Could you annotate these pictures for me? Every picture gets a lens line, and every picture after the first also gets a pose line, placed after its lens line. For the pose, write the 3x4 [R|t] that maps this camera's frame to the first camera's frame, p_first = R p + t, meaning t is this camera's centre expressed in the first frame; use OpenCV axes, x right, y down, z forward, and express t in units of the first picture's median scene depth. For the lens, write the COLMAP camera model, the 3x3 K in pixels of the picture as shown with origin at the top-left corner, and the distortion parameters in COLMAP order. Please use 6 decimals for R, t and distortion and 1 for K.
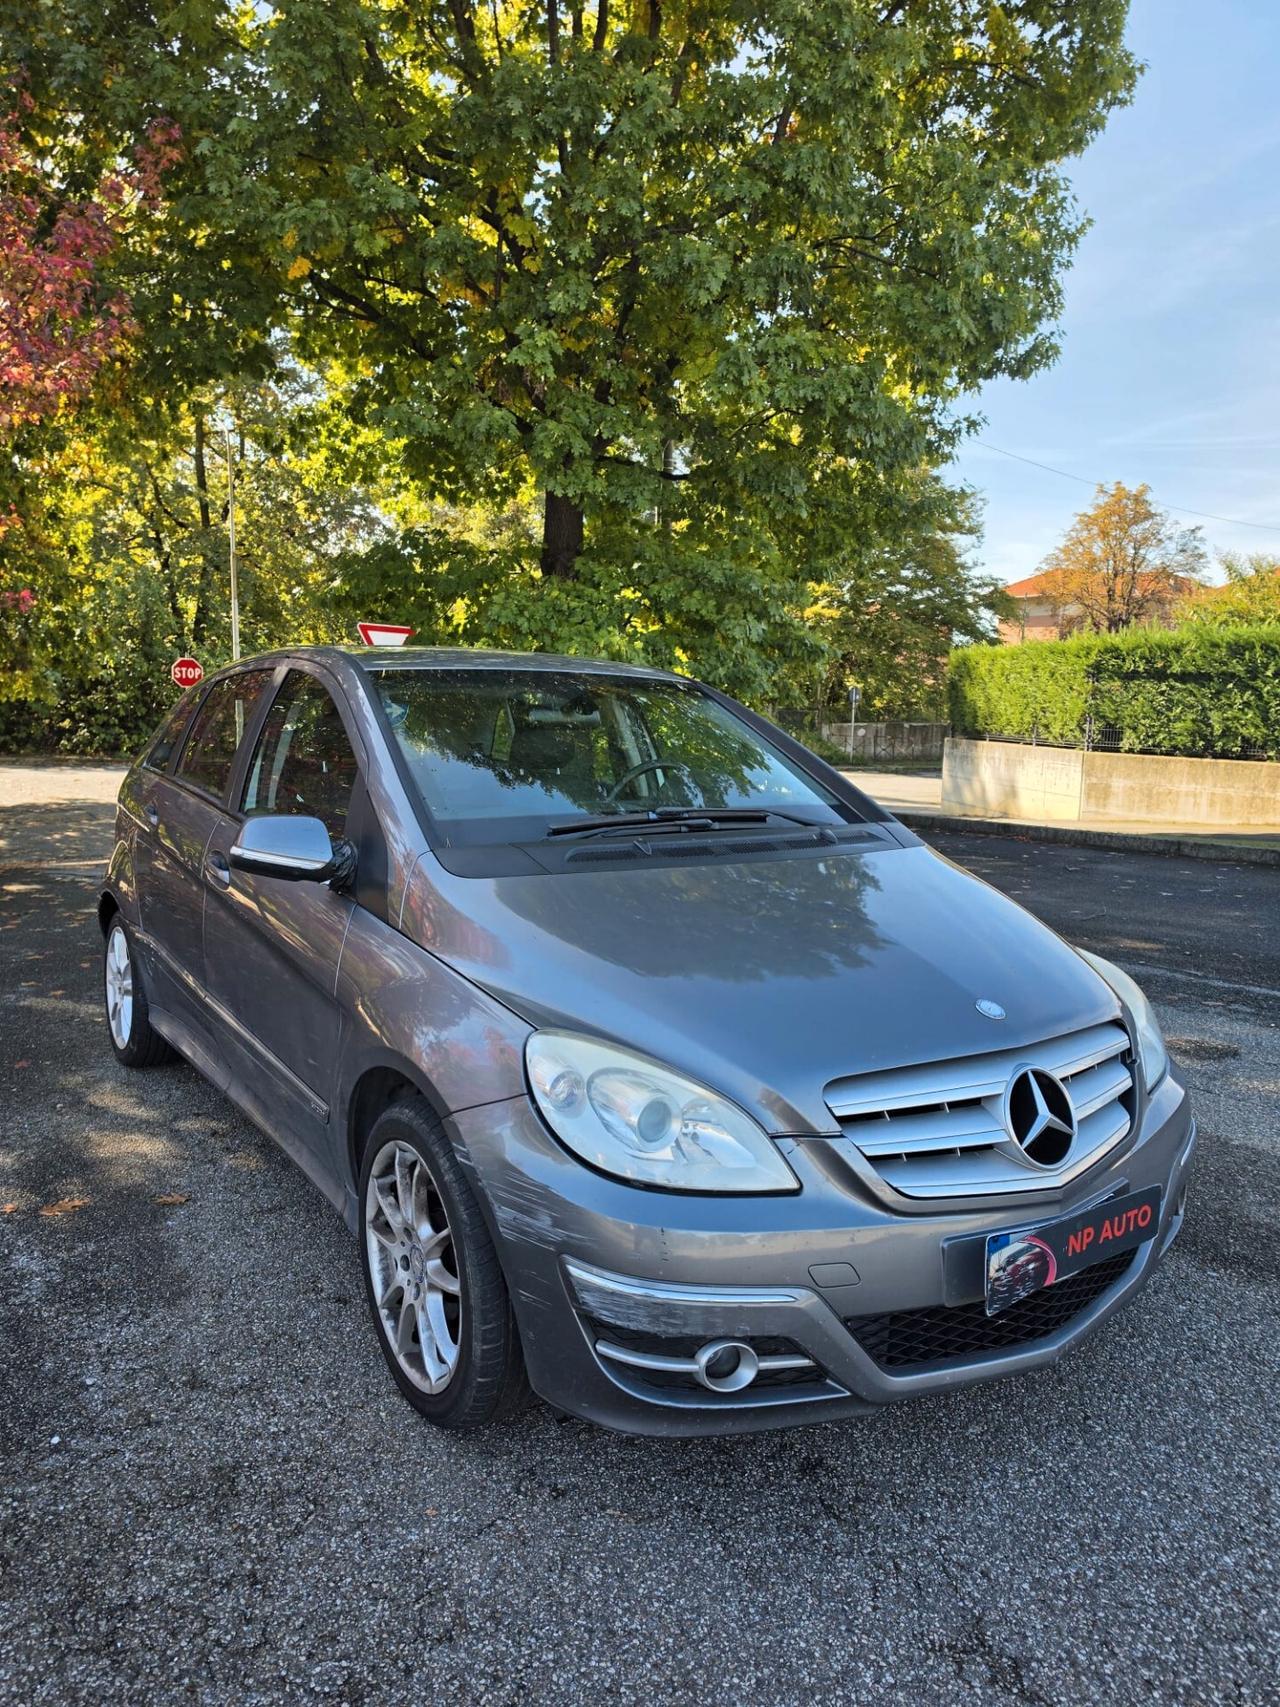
lens RADIAL K [[1168.4, 0, 643.9], [0, 1168.4, 845.4], [0, 0, 1]] dist [0.049378, -0.053940]
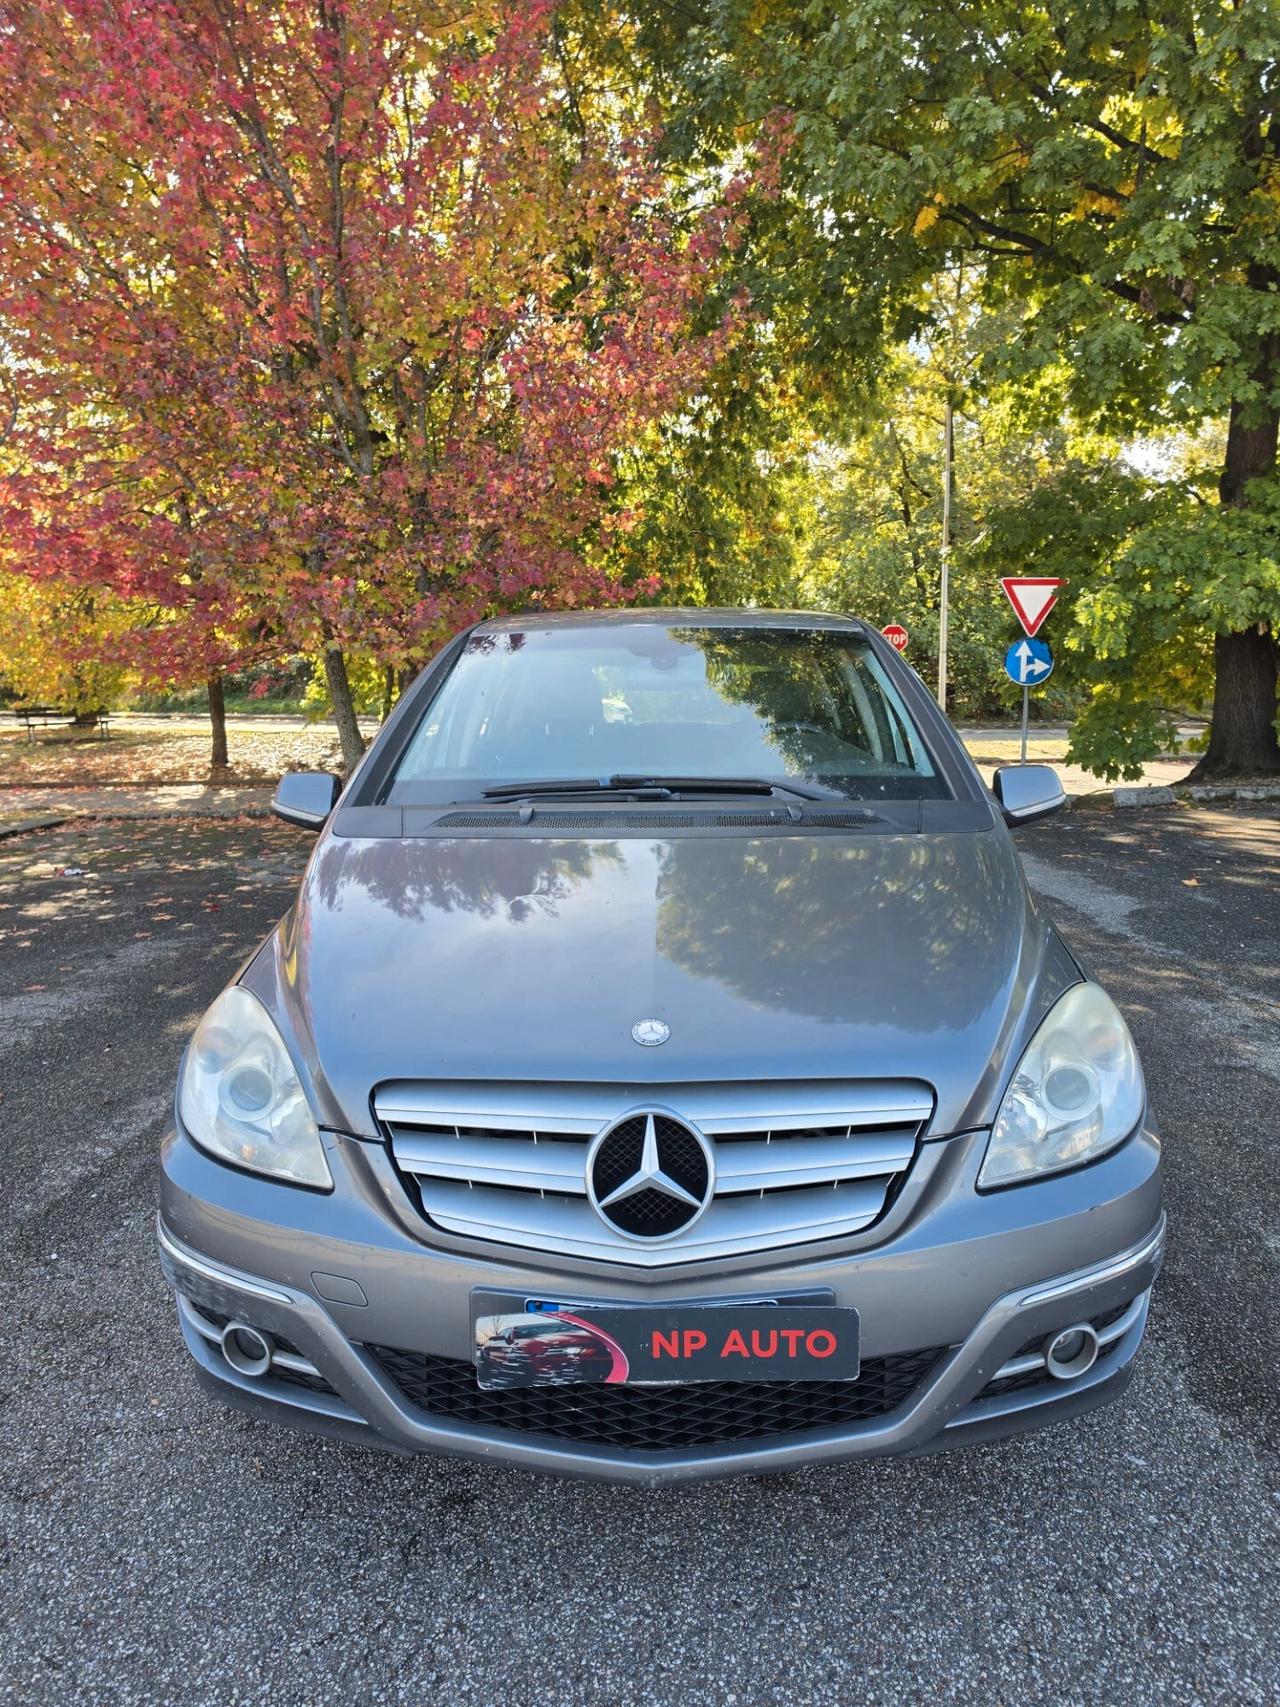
lens RADIAL K [[1168.4, 0, 664.8], [0, 1168.4, 852.8], [0, 0, 1]] dist [0.049378, -0.053940]
pose [[0.809807, 0.060854, -0.583531, 0.096908], [-0.037882, 0.997954, 0.051501, -0.003264], [0.585472, -0.019600, 0.810456, 0.045347]]
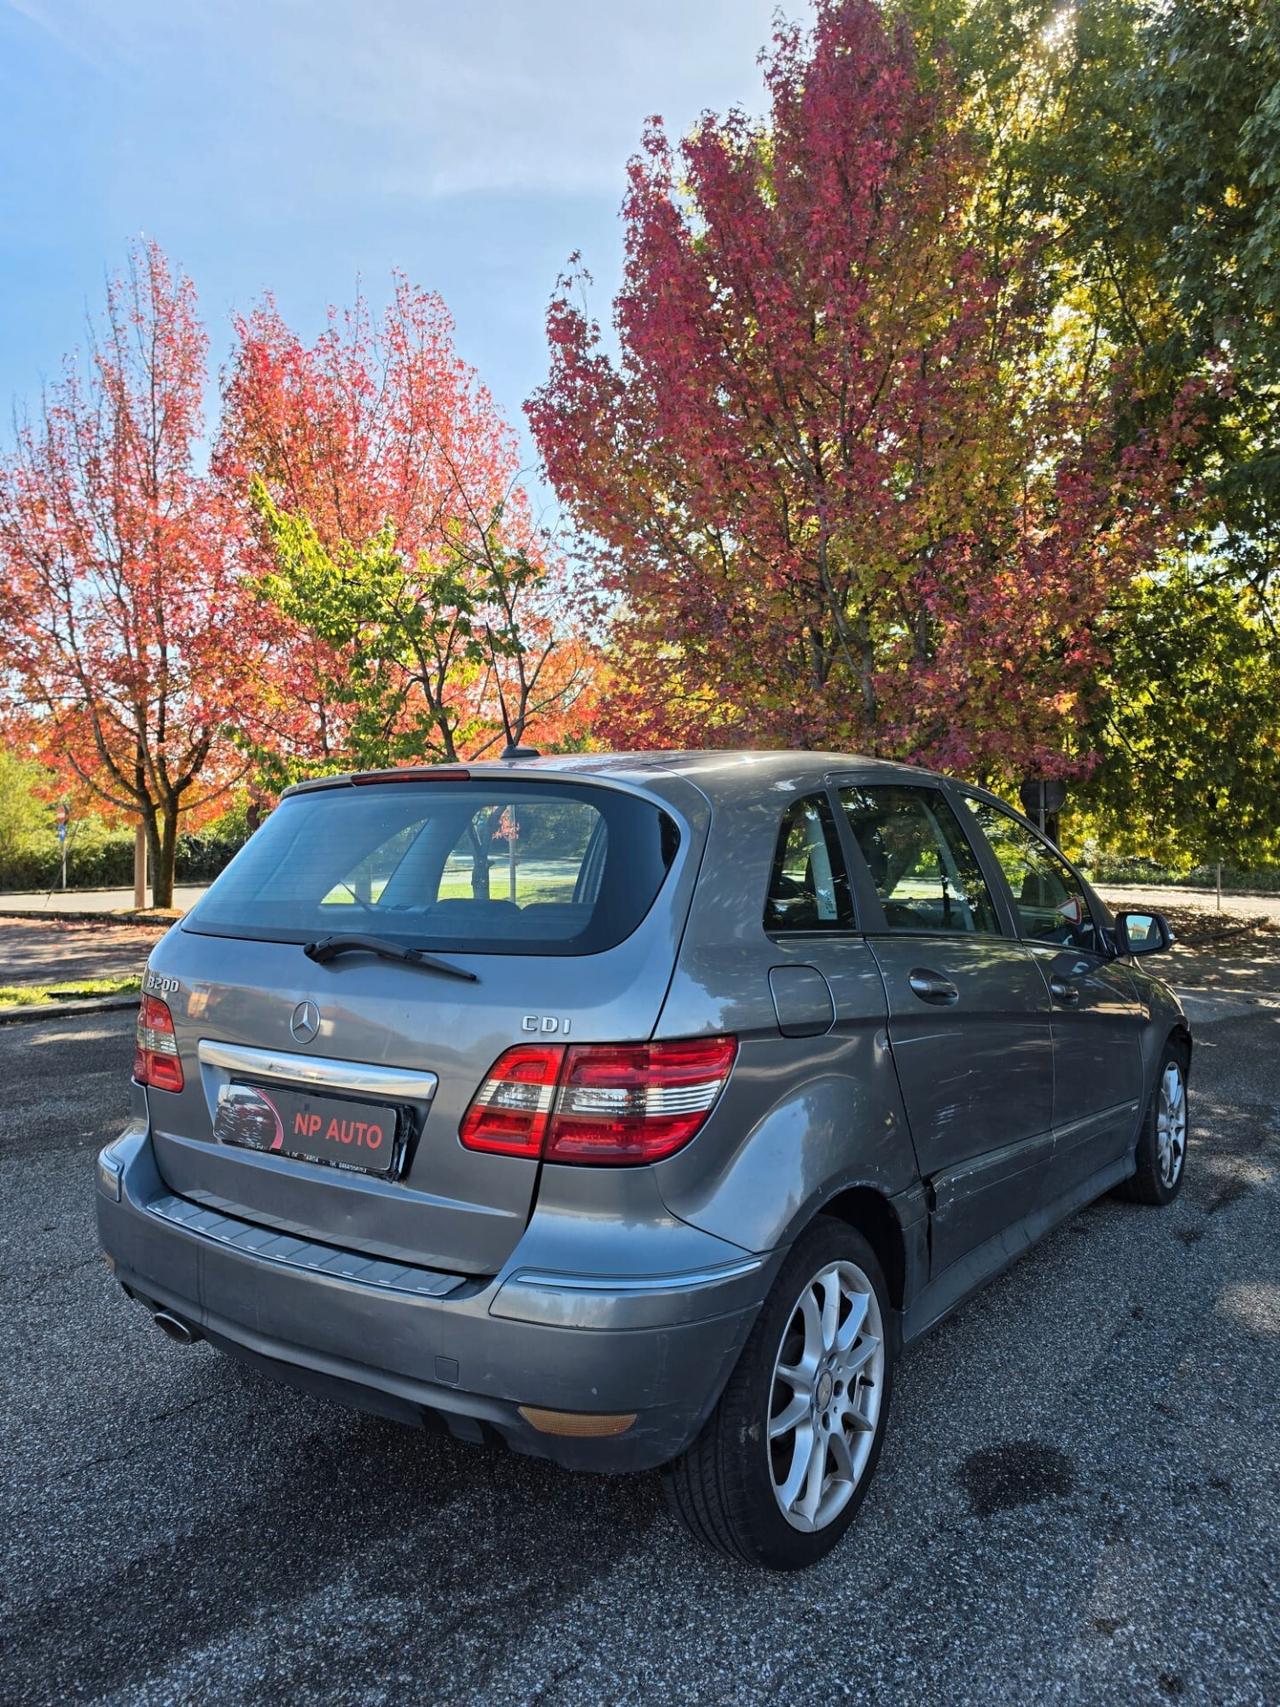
lens RADIAL K [[1168.4, 0, 663.8], [0, 1168.4, 872.4], [0, 0, 1]] dist [0.049378, -0.053940]
pose [[0.335791, 0.006756, -0.941912, 0.275032], [-0.099711, 0.994611, -0.028413, -0.007349], [0.936644, 0.103460, 0.334655, 0.114348]]
